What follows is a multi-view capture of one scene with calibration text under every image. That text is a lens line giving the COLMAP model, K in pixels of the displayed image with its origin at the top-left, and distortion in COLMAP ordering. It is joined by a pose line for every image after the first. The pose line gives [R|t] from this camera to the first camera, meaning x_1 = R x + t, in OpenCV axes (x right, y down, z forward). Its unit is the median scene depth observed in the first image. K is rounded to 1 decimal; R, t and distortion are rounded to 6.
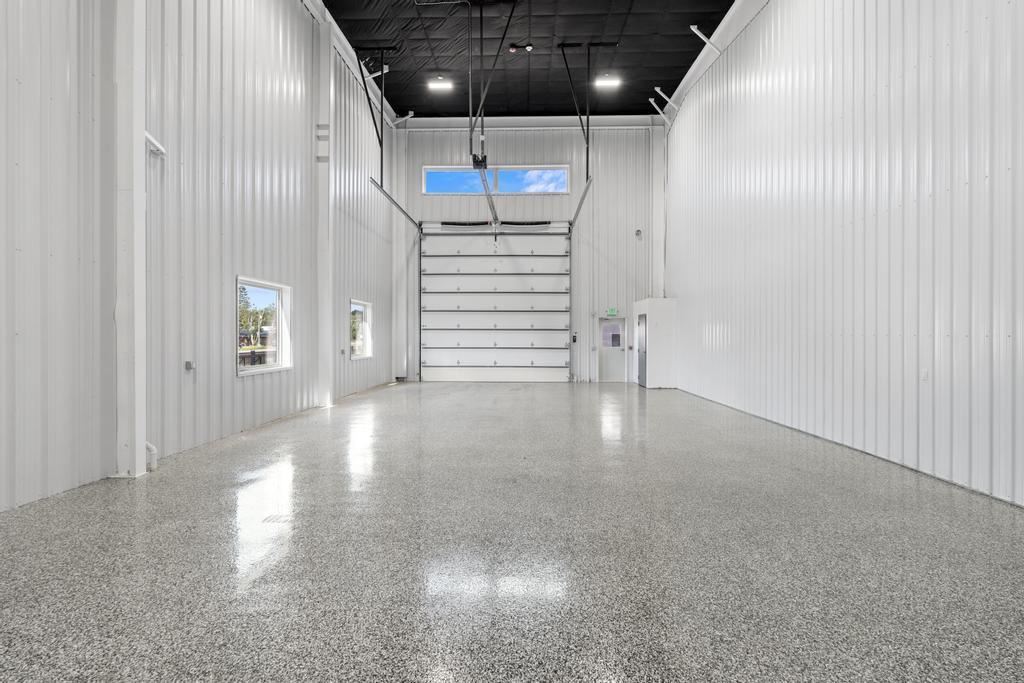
lens RADIAL K [[529.0, 0, 512.3], [0, 529.0, 330.9], [0, 0, 1]] dist [-0.001869, 0.000160]
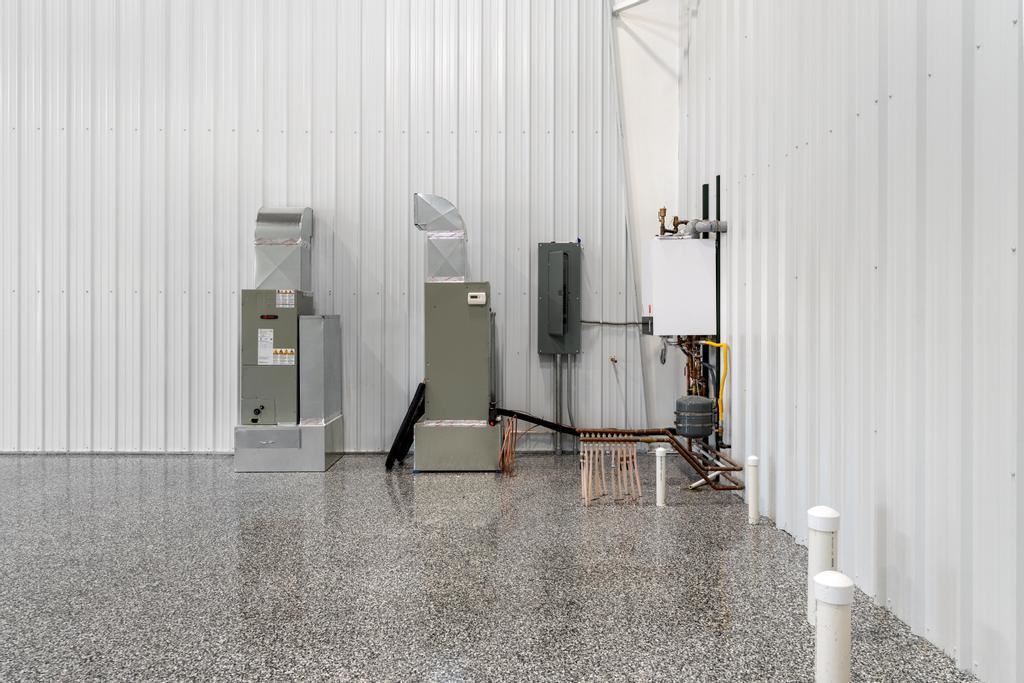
lens RADIAL K [[766.9, 0, 512.4], [0, 766.9, 312.5], [0, 0, 1]] dist [0.001303, 0.002263]
pose [[-0.030758, -0.002196, 0.999524, -0.174135], [-0.006089, 0.999979, 0.002009, 0.012975], [-0.999508, -0.006025, -0.030771, 0.066798]]
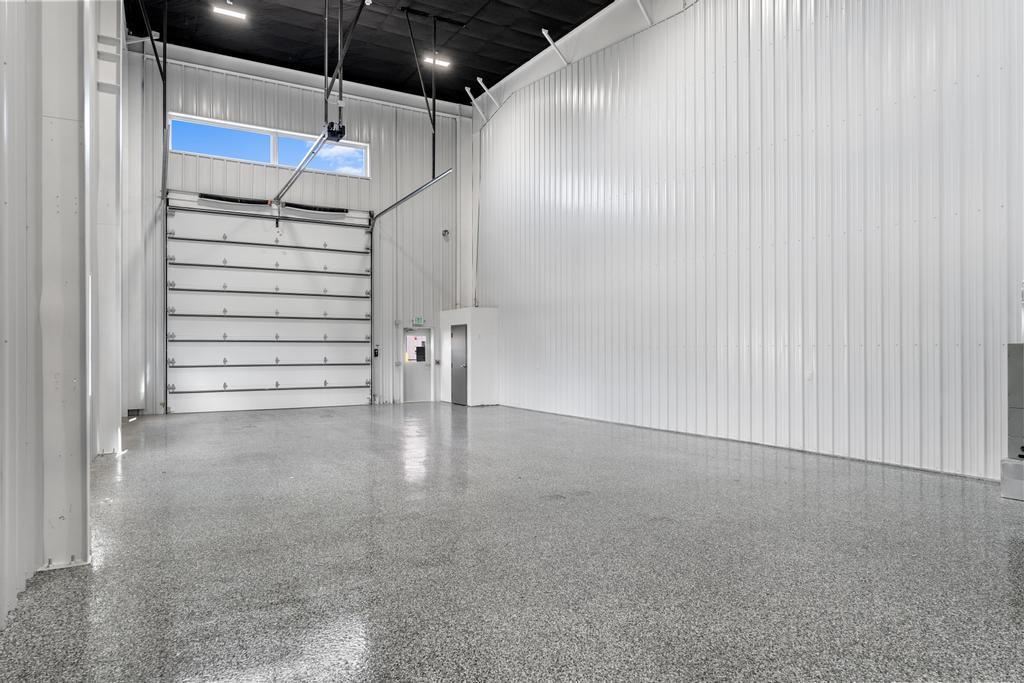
lens RADIAL K [[648.7, 0, 512.0], [0, 648.7, 341.5], [0, 0, 1]] dist [0.001754, 0.000191]
pose [[0.847167, 0.001890, 0.531324, -0.246609], [0.000587, 0.999990, -0.004493, 0.002099], [-0.531327, 0.004118, 0.847157, 0.015158]]
